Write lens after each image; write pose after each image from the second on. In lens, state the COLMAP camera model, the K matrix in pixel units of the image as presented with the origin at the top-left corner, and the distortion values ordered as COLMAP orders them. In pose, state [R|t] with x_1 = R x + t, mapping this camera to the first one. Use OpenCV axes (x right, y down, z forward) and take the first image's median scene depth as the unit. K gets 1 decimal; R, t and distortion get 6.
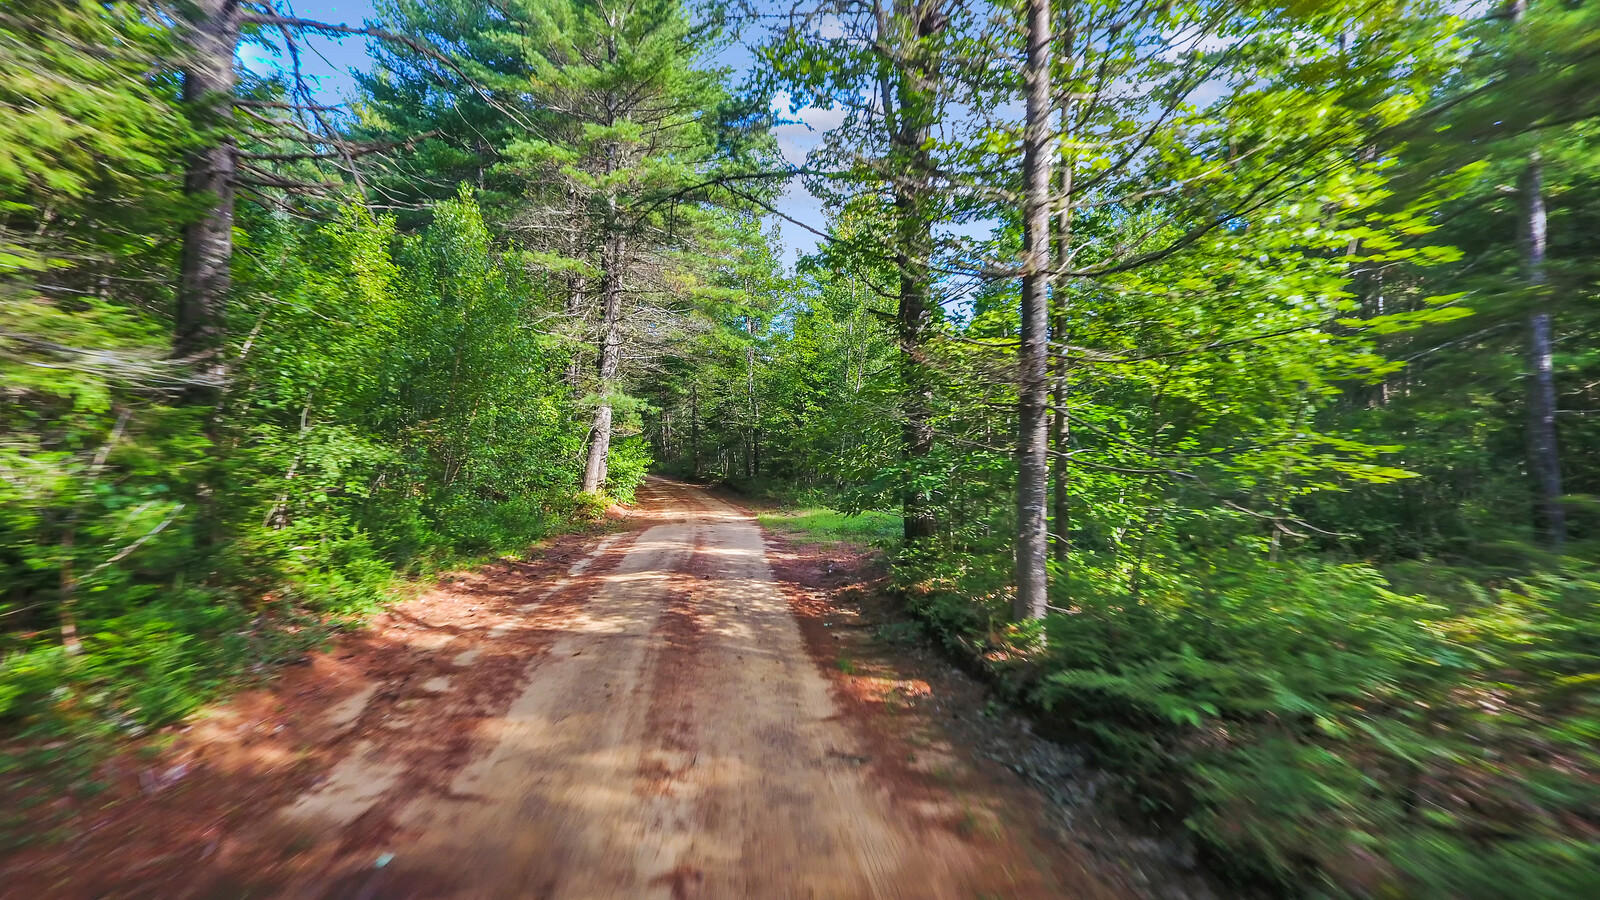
lens RADIAL K [[940.9, 0, 787.4], [0, 940.9, 450.5], [0, 0, 1]] dist [-0.005490, 0.000261]
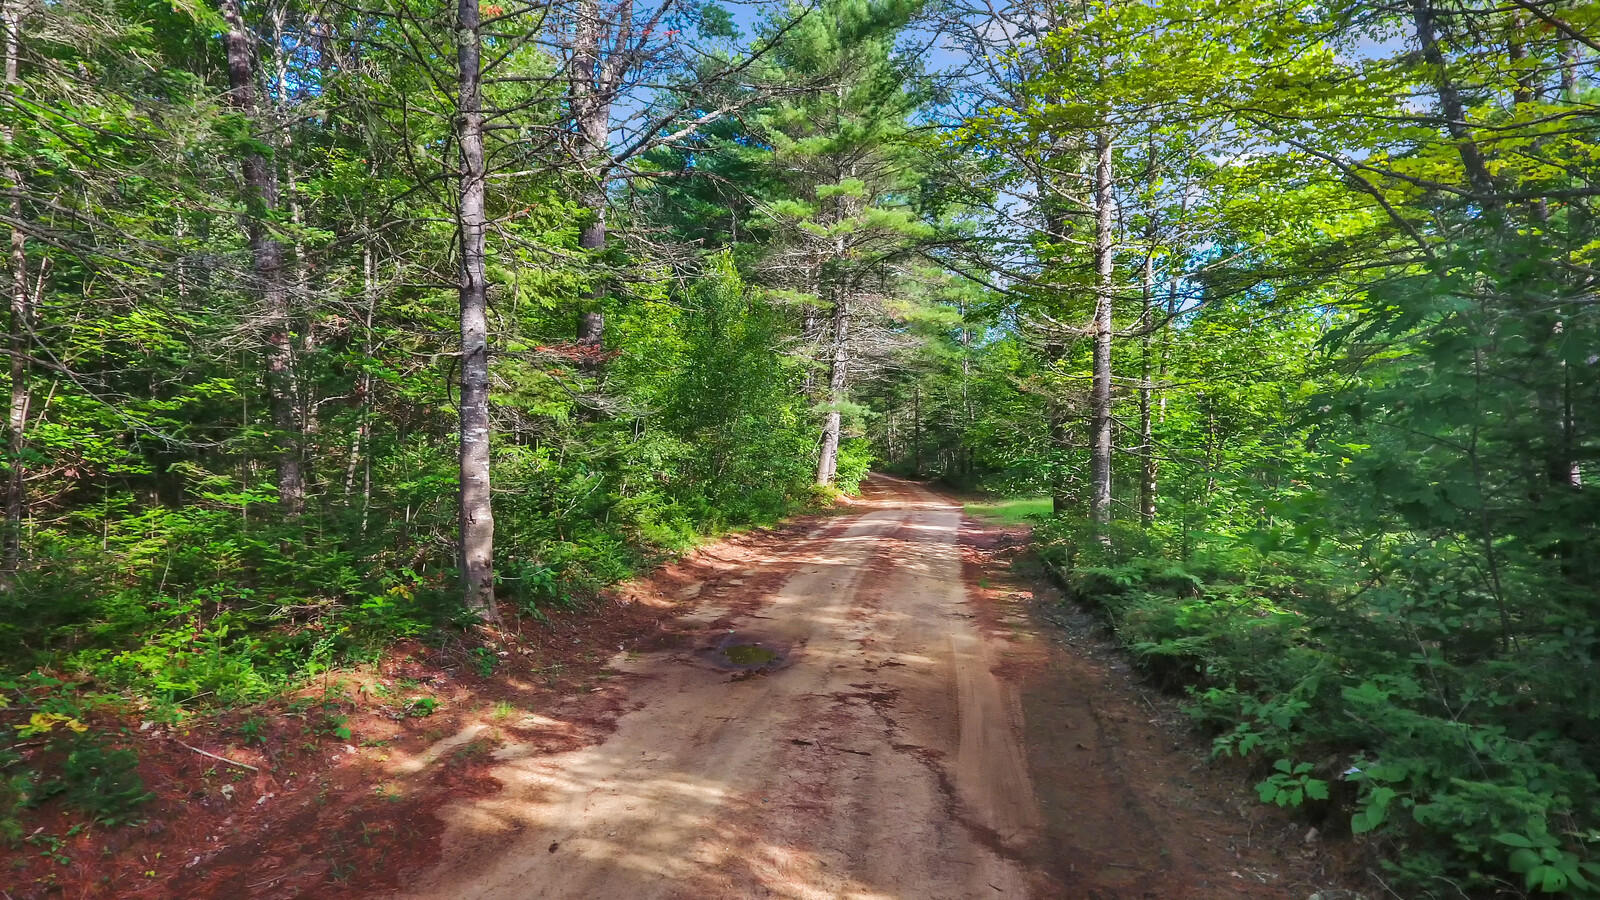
lens RADIAL K [[940.9, 0, 787.4], [0, 940.9, 450.5], [0, 0, 1]] dist [-0.005490, 0.000261]
pose [[0.970633, -0.001933, -0.240557, 0.044948], [0.001691, 0.999998, -0.001215, 0.003241], [0.240559, 0.000772, 0.970634, -0.218783]]
